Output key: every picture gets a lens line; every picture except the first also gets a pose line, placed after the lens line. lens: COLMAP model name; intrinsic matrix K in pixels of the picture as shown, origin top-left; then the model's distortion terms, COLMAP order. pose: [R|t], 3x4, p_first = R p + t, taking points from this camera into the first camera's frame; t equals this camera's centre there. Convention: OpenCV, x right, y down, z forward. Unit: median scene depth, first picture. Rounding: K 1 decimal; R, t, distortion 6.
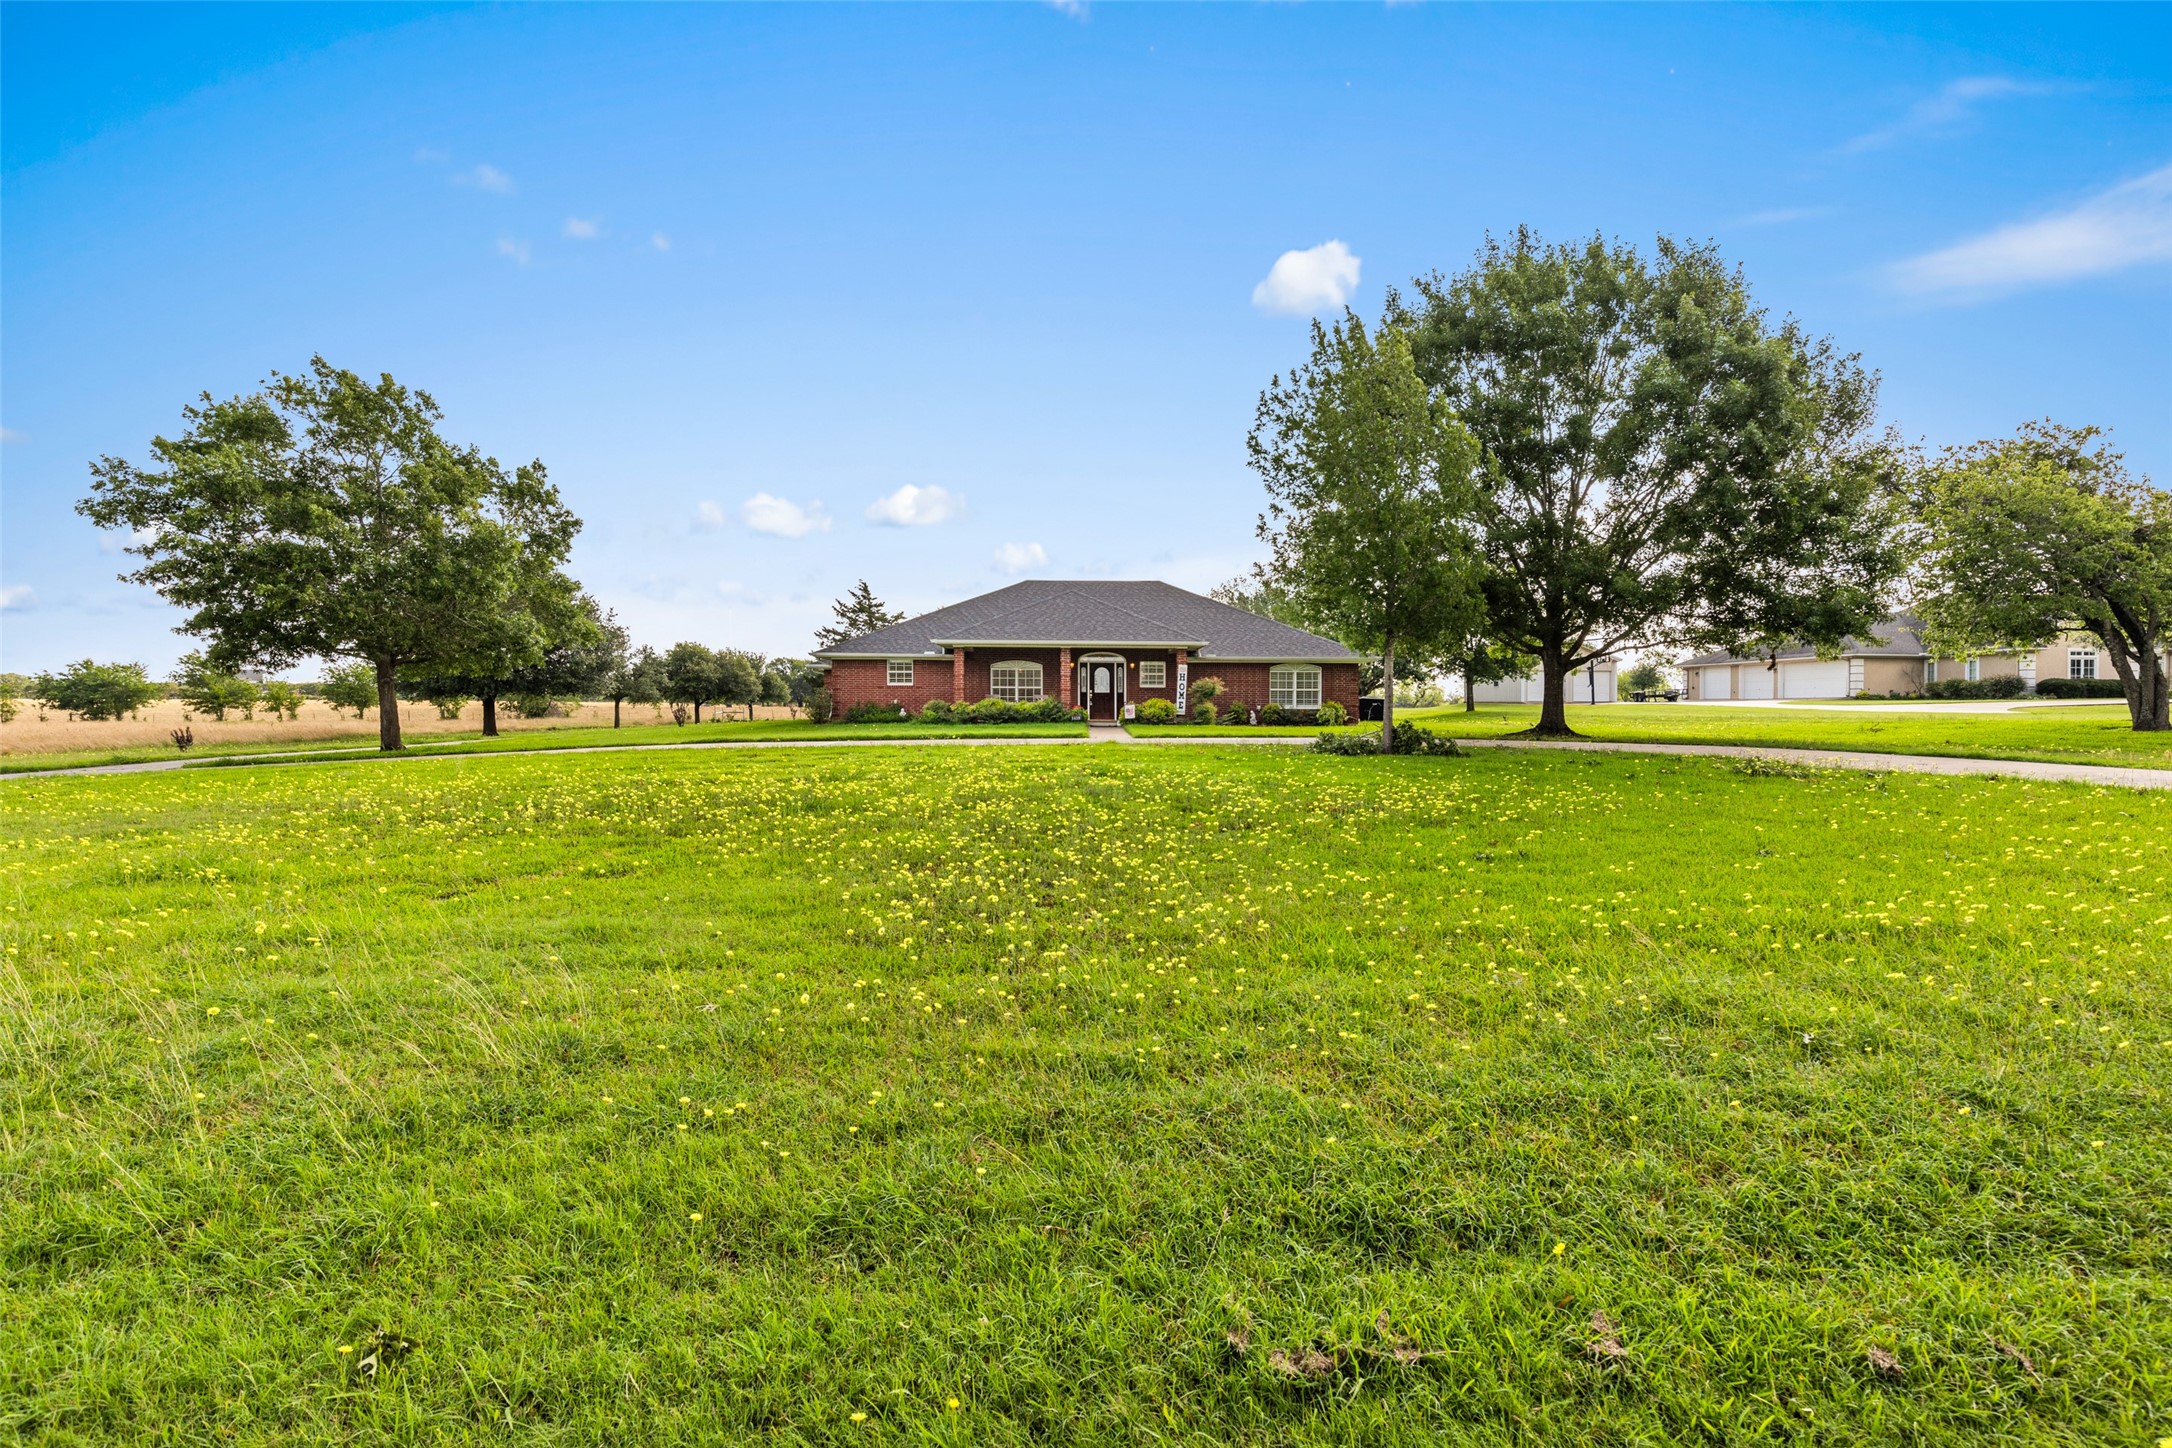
lens RADIAL K [[1006.3, 0, 1081.7], [0, 1006.3, 712.2], [0, 0, 1]] dist [0.005459, -0.000693]
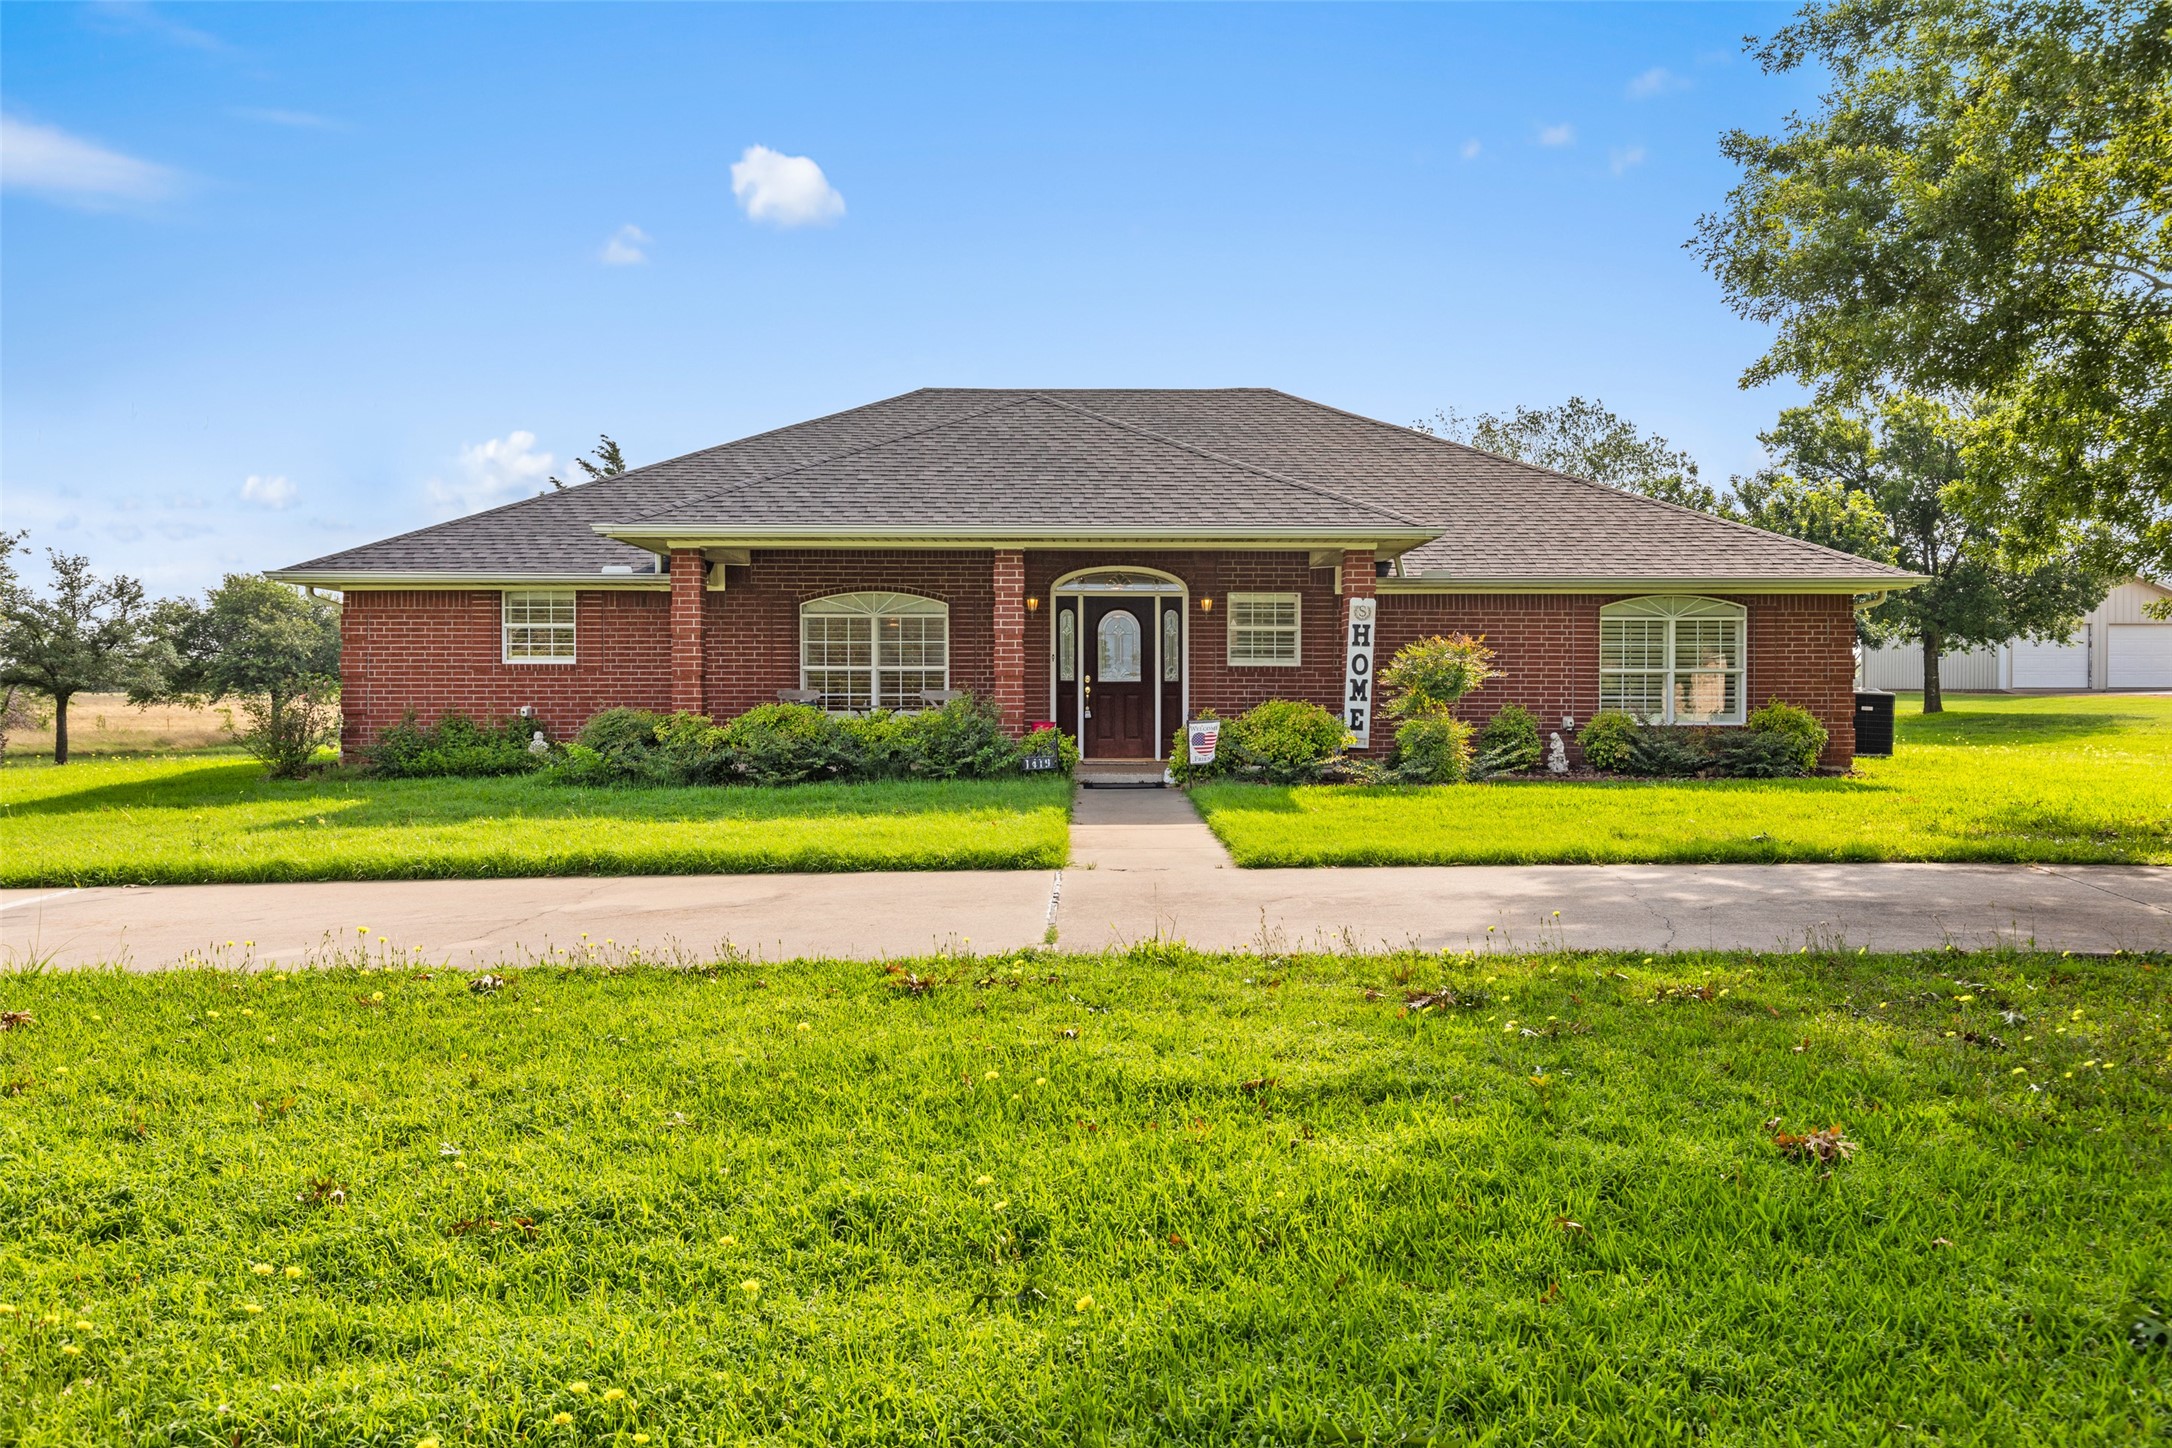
lens RADIAL K [[1751.9, 0, 1088.4], [0, 1751.9, 725.5], [0, 0, 1]] dist [-0.012107, -0.001830]
pose [[0.999978, -0.005542, -0.003514, 0.011860], [0.005581, 0.999919, 0.011425, -0.011704], [0.003450, -0.011445, 0.999929, 0.402030]]
